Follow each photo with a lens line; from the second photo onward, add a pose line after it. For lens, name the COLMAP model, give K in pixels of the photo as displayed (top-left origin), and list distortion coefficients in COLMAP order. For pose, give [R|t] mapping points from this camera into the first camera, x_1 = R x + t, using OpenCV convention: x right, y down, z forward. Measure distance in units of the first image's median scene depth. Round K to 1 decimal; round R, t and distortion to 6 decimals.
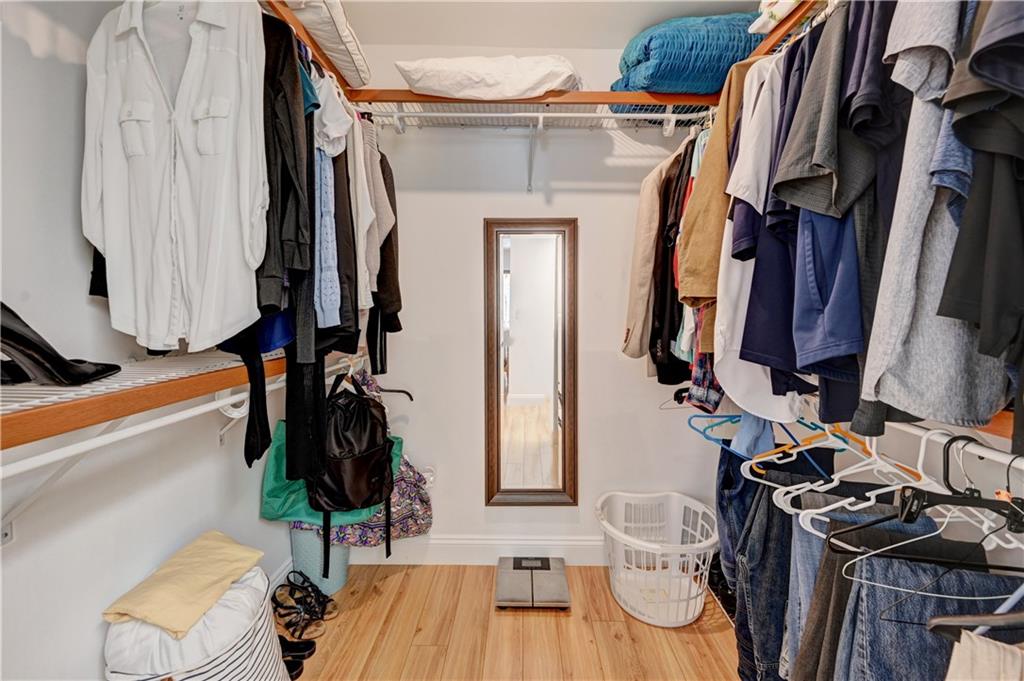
lens RADIAL K [[413.4, 0, 514.7], [0, 413.4, 320.5], [0, 0, 1]] dist [0.000117, 0.000011]
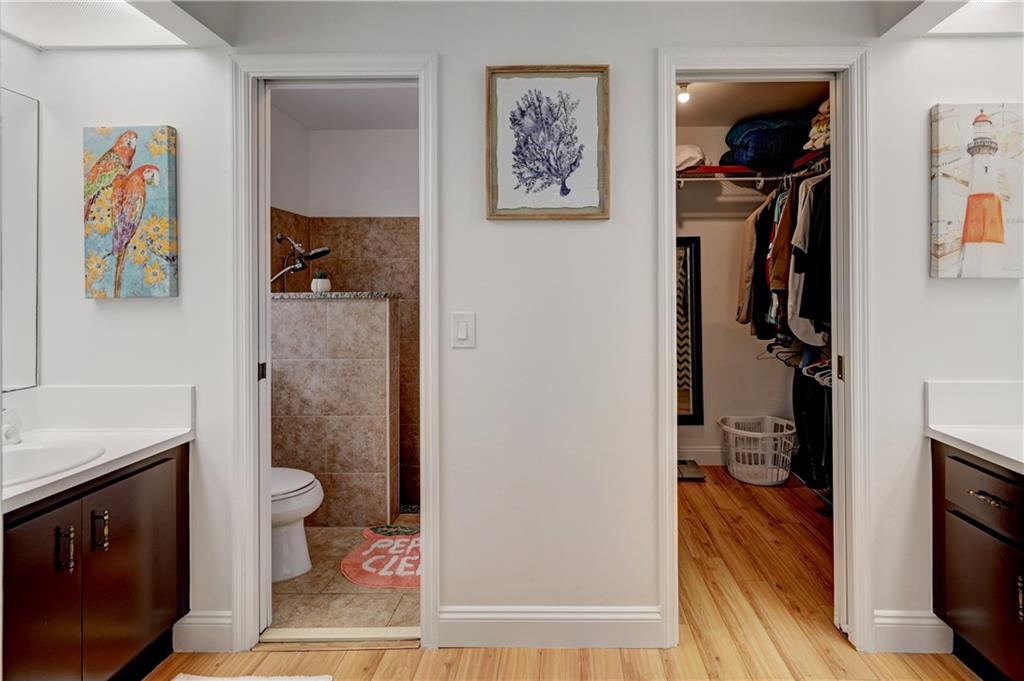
lens RADIAL K [[513.2, 0, 550.2], [0, 513.2, 289.0], [0, 0, 1]] dist [0.001378, 0.000548]
pose [[0.999936, -0.010392, -0.004543, -0.485868], [0.010204, 0.999167, -0.039520, 0.020864], [0.004950, 0.039471, 0.999208, -1.101561]]
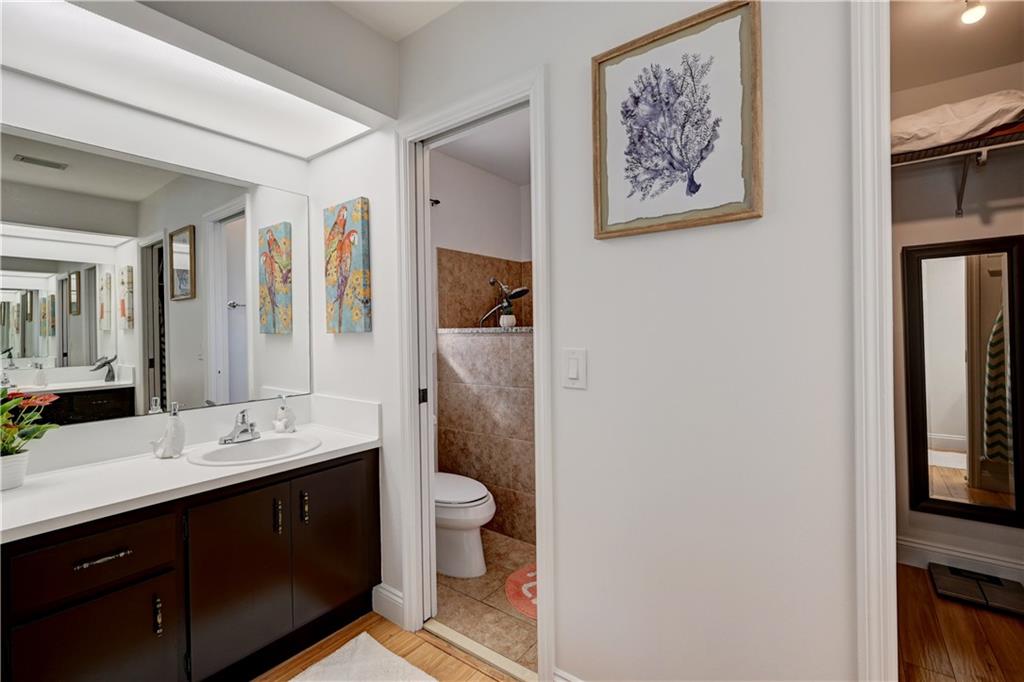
lens RADIAL K [[454.0, 0, 494.9], [0, 454.0, 329.9], [0, 0, 1]] dist [0.000237, 0.000633]
pose [[0.798100, -0.015617, -0.602322, -0.260106], [-0.002084, 0.999586, -0.028679, 0.015153], [0.602521, 0.024144, 0.797738, -0.746094]]
